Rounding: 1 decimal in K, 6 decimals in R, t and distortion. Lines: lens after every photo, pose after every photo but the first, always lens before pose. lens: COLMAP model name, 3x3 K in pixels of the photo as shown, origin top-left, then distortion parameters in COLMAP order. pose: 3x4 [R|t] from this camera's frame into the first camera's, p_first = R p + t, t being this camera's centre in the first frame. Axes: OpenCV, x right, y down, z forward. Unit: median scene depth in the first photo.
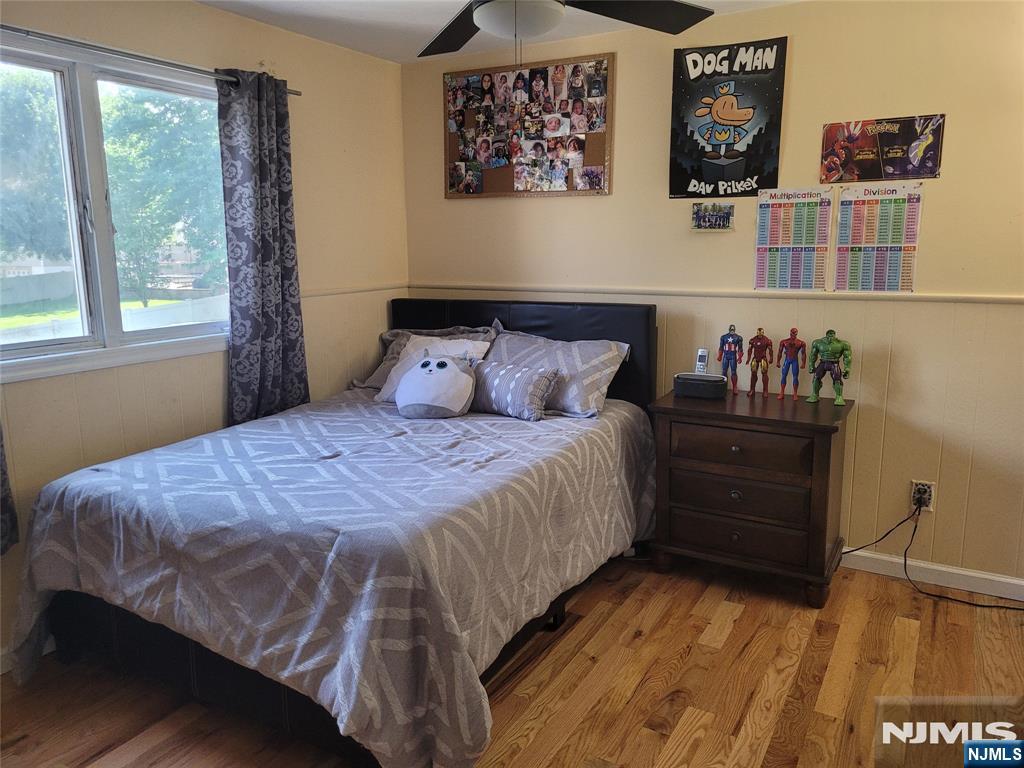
lens RADIAL K [[765.5, 0, 504.4], [0, 765.5, 384.6], [0, 0, 1]] dist [0.035395, -0.024347]
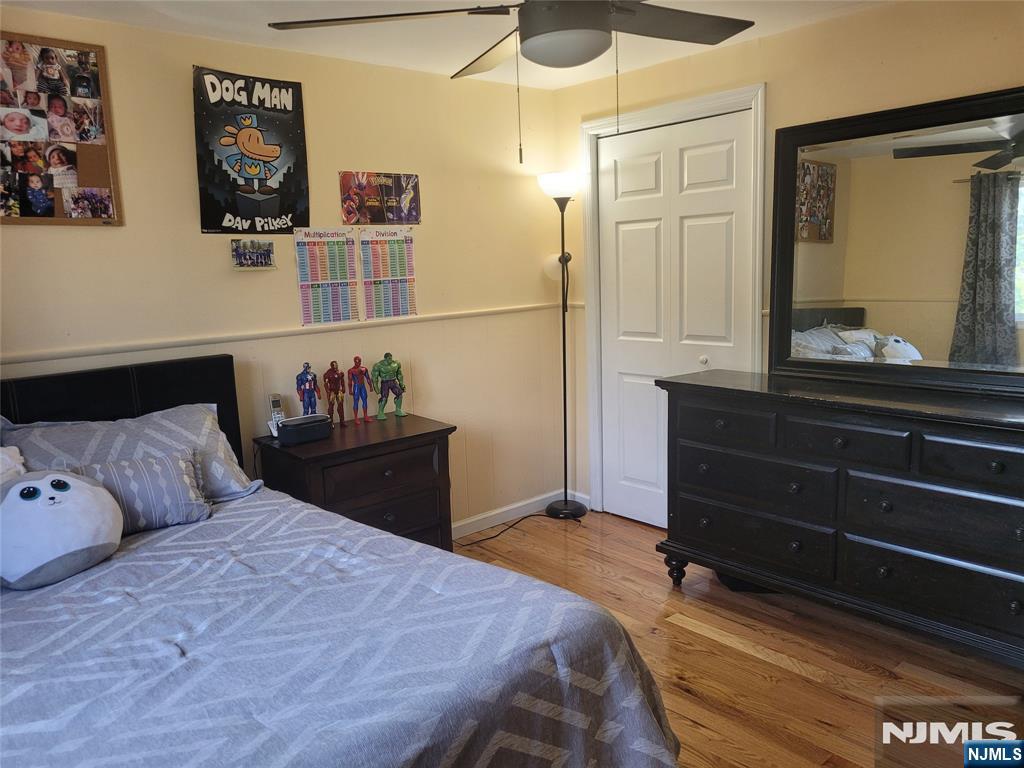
lens RADIAL K [[765.5, 0, 506.8], [0, 765.5, 384.1], [0, 0, 1]] dist [0.035395, -0.024347]
pose [[0.309809, -0.155871, 0.937935, -0.560260], [0.212886, 0.972798, 0.091346, -0.087870], [-0.926660, 0.171374, 0.334564, 0.445776]]
